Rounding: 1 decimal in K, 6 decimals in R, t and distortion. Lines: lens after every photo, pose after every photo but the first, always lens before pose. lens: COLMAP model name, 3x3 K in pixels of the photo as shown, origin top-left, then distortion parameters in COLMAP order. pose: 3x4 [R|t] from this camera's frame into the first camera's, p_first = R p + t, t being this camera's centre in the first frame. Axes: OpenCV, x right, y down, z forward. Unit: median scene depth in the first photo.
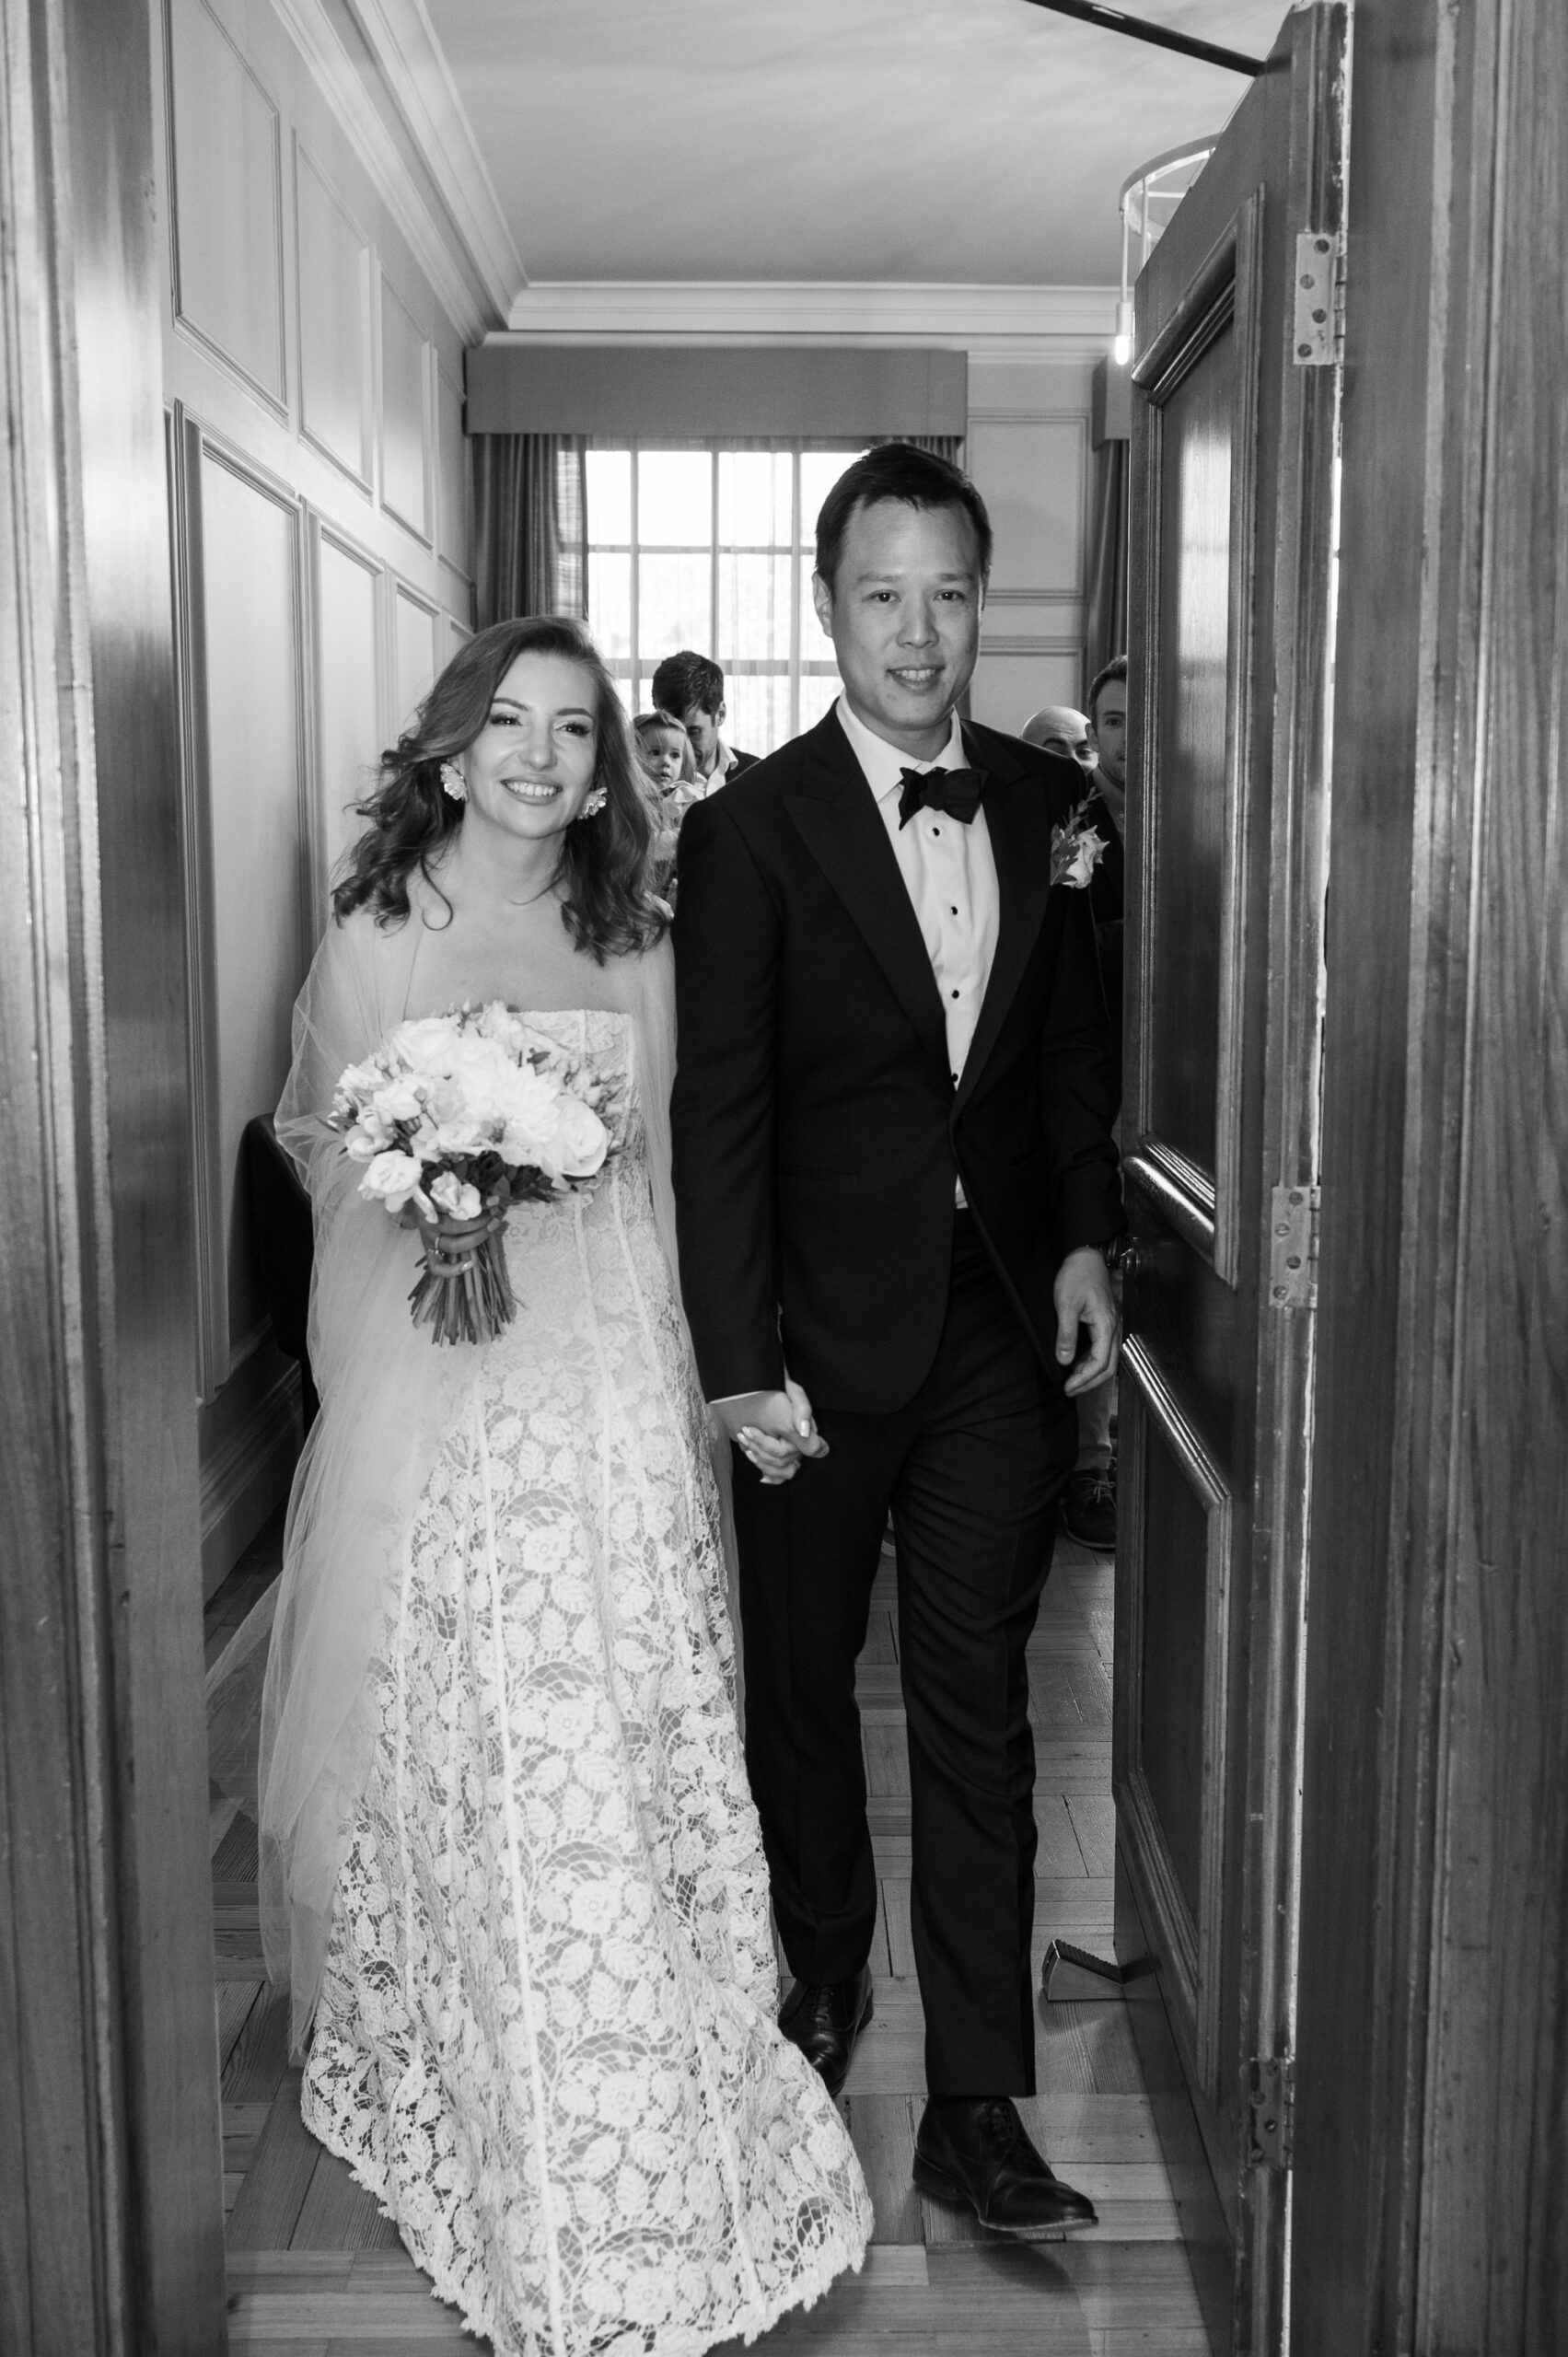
lens RADIAL K [[2317.8, 0, 789.0], [0, 2317.8, 1172.5], [0, 0, 1]] dist [0.024453, 0.000000]
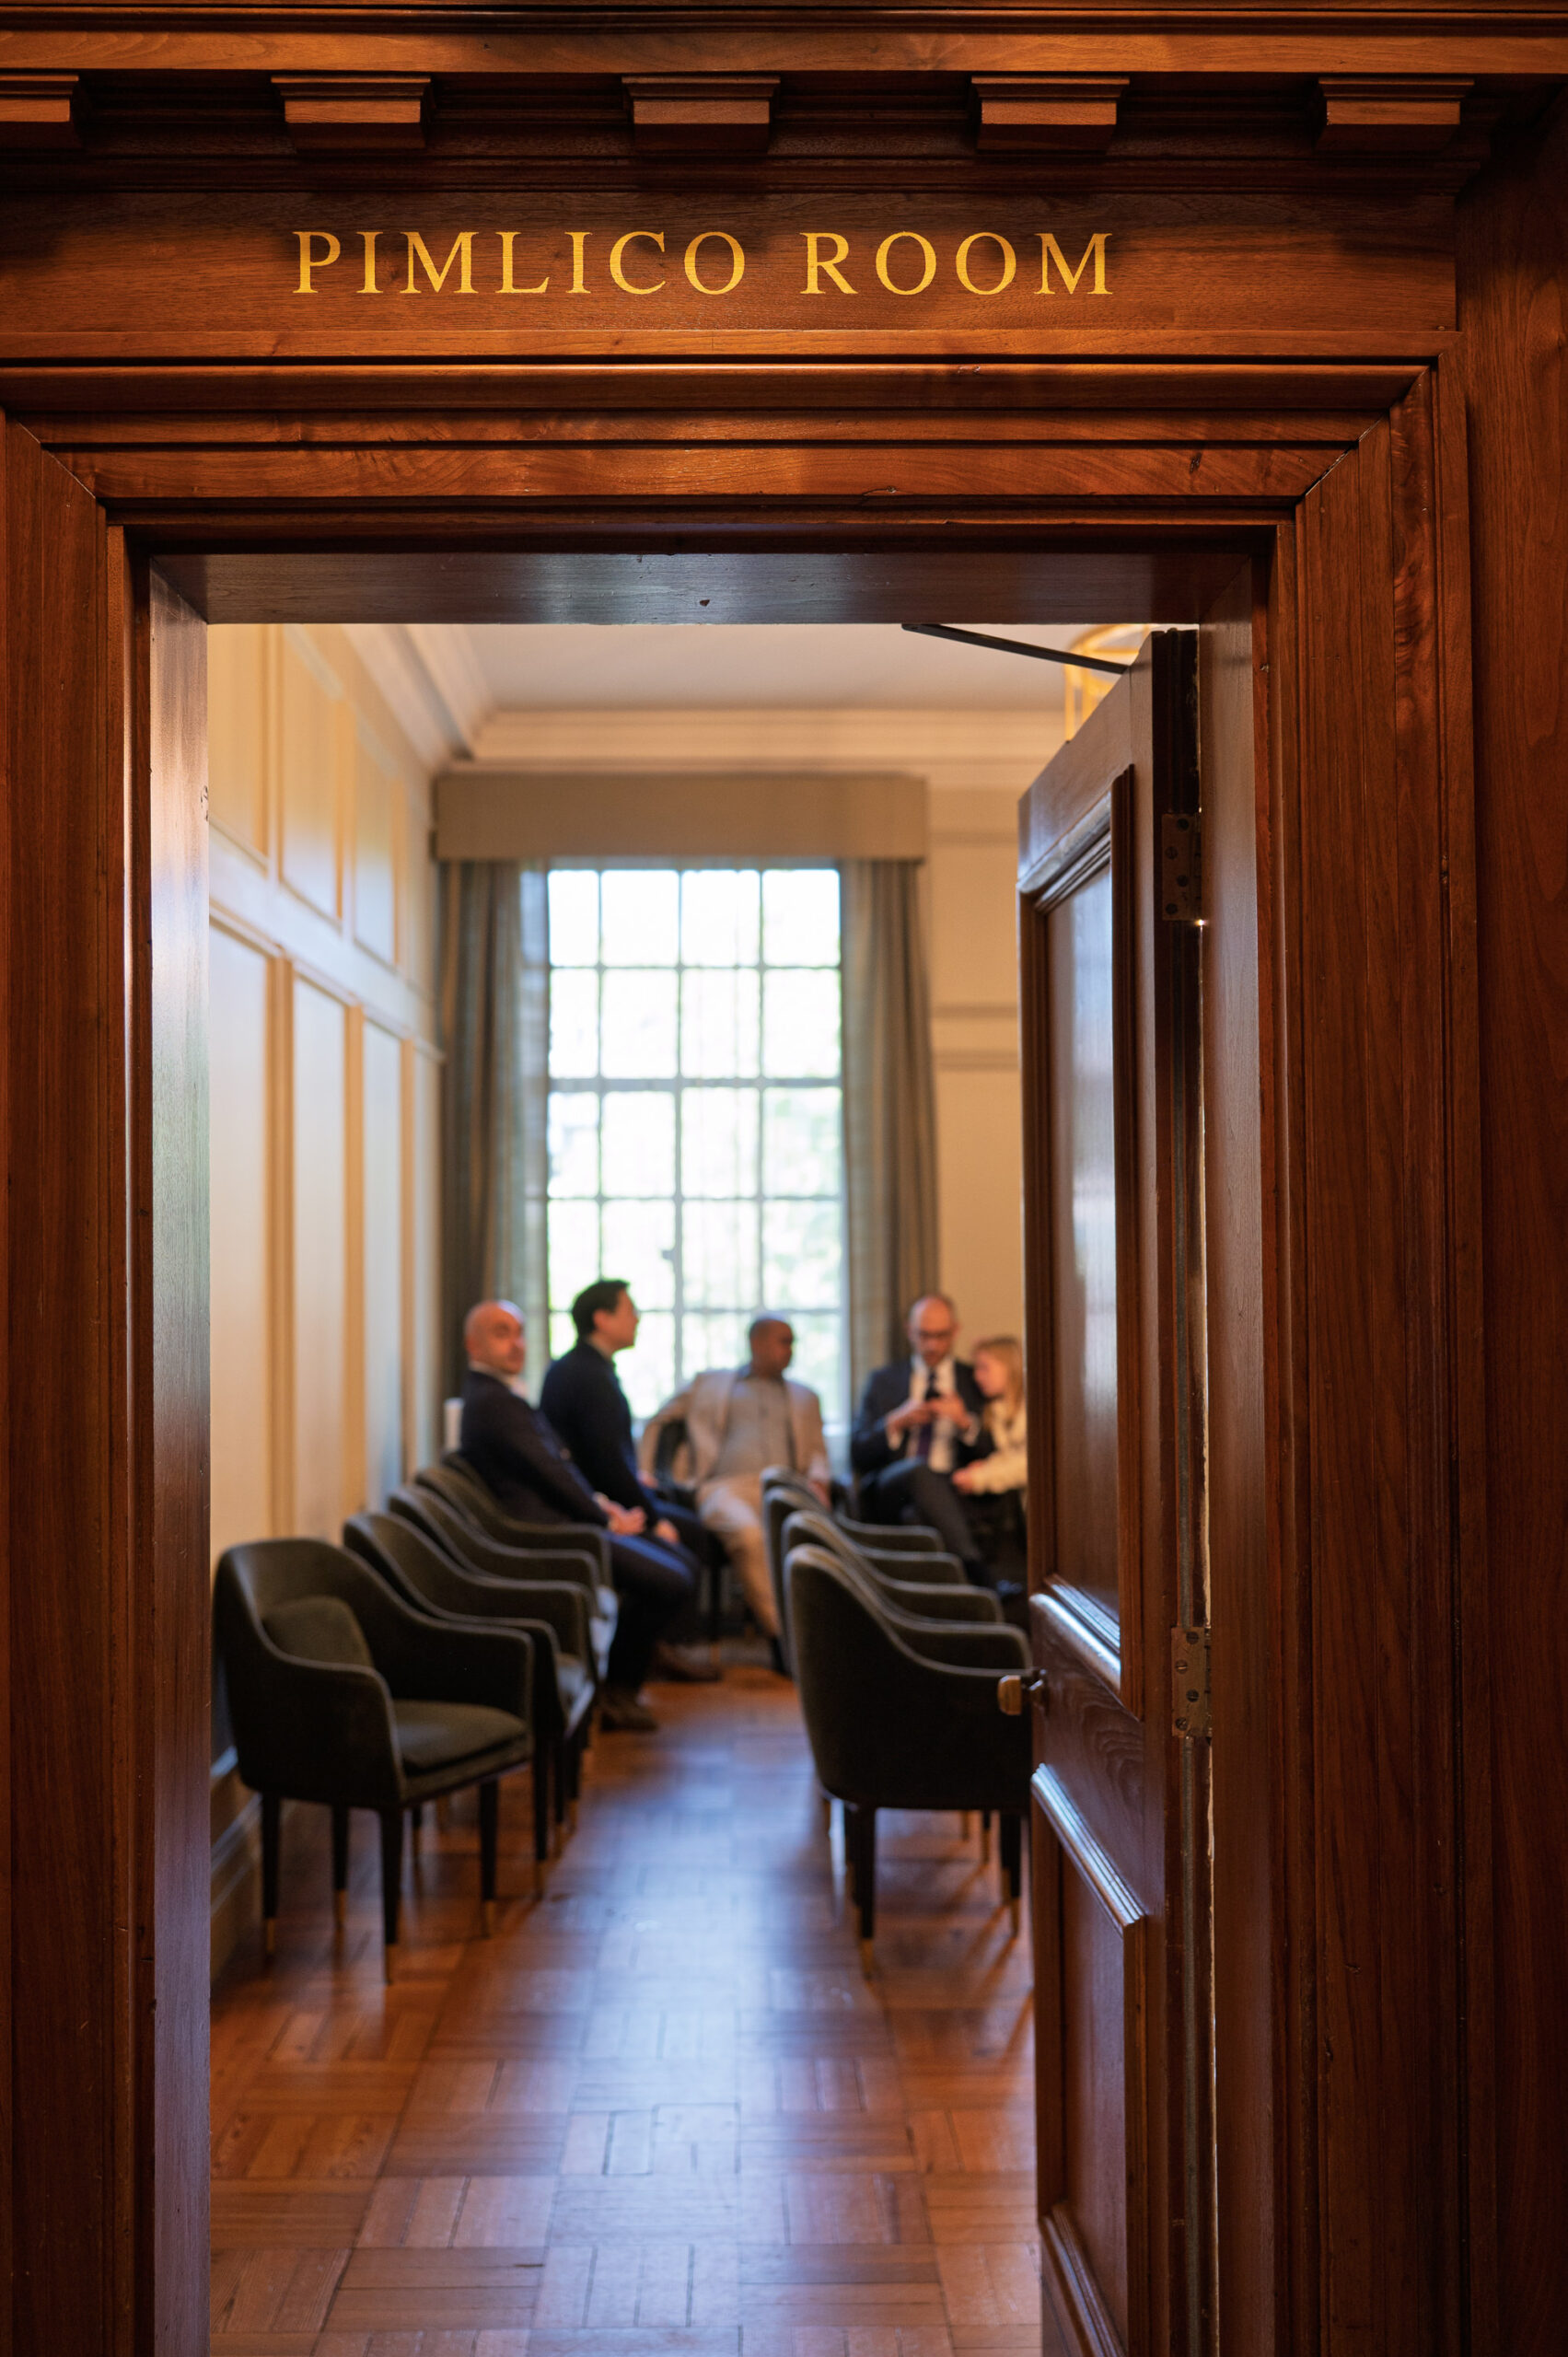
lens RADIAL K [[2449.7, 0, 768.5], [0, 2449.7, 1177.9], [0, 0, 1]] dist [-0.004565, 0.000000]
pose [[0.999971, -0.006188, 0.004370, 0.010544], [0.006836, 0.985685, -0.168459, -0.010069], [-0.003265, 0.168484, 0.985699, -0.209685]]
